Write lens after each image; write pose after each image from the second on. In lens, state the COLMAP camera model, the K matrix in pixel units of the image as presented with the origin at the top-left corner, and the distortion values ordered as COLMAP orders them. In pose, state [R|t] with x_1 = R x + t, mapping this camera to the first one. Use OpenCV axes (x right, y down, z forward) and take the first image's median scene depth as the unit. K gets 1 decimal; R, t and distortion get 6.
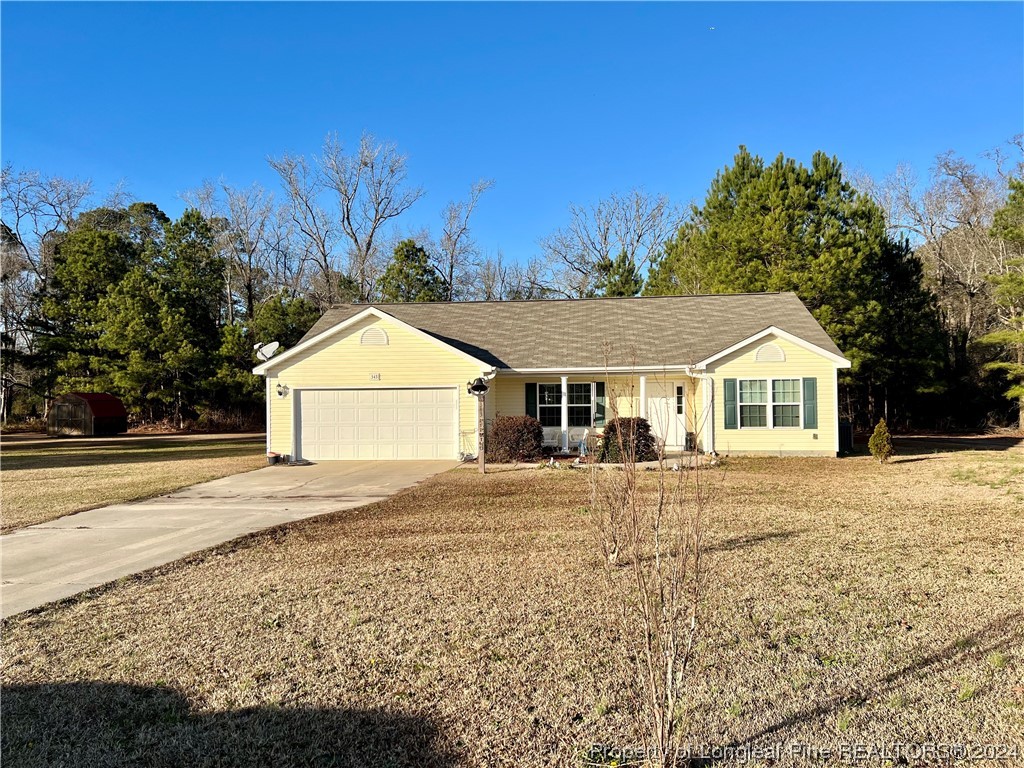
lens RADIAL K [[759.7, 0, 512.0], [0, 759.7, 384.0], [0, 0, 1]] dist [0.031765, -0.007436]
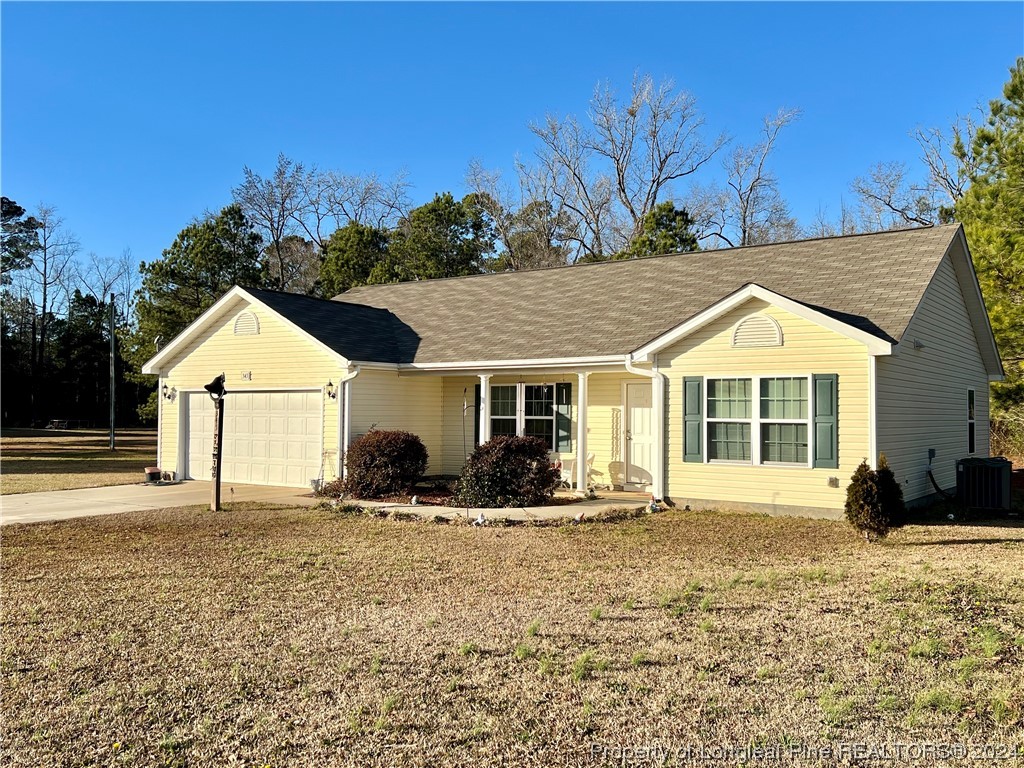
lens RADIAL K [[912.9, 0, 512.0], [0, 912.9, 384.0], [0, 0, 1]] dist [0.067910, -0.009270]
pose [[0.871020, 0.000467, -0.491247, 0.475904], [-0.004015, 0.999973, -0.006169, 0.003303], [0.491230, 0.007345, 0.870999, 0.289571]]
